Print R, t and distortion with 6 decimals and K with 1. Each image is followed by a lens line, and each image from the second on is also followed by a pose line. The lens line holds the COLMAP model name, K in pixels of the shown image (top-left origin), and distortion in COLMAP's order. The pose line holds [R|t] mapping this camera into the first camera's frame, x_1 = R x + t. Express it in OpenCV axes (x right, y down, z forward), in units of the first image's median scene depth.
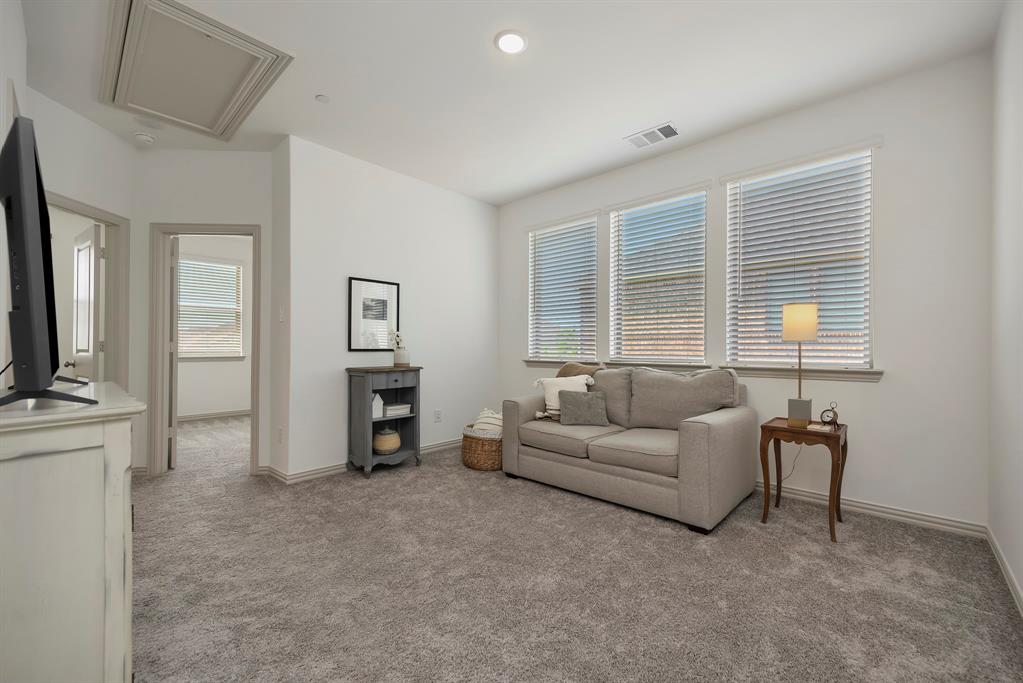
lens RADIAL K [[500.0, 0, 598.6], [0, 500.0, 344.8], [0, 0, 1]] dist [0.003003, 0.000170]
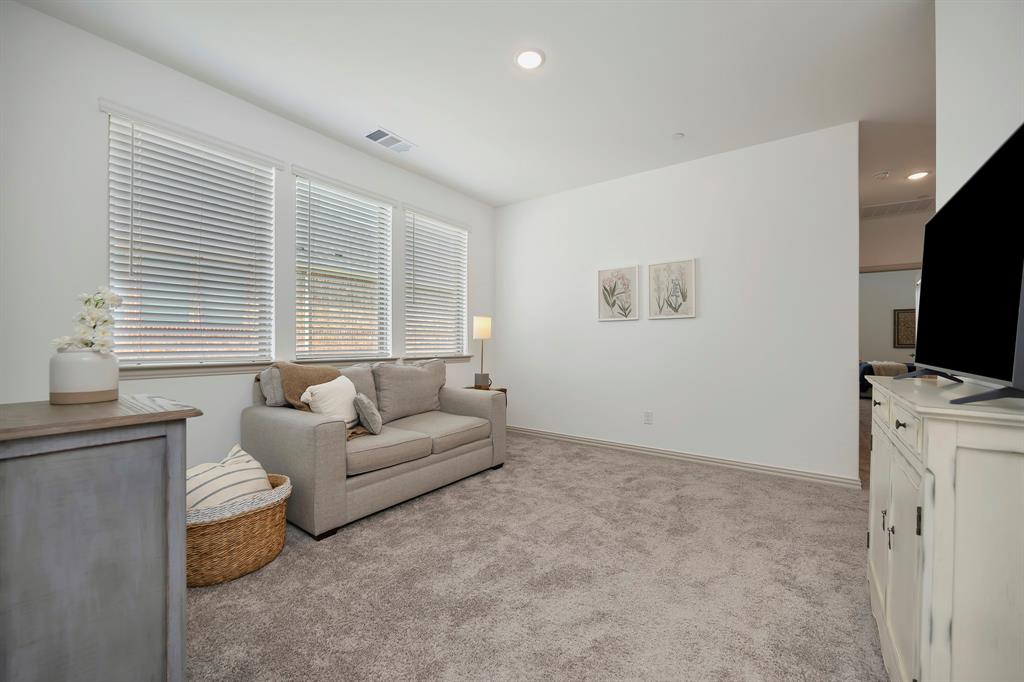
lens RADIAL K [[412.1, 0, 507.1], [0, 412.1, 331.0], [0, 0, 1]] dist [-0.002485, -0.000275]
pose [[-0.106645, 0.026058, 0.993956, -0.816952], [-0.009302, 0.999587, -0.027204, 0.002197], [-0.994254, -0.012147, -0.106358, 0.882219]]
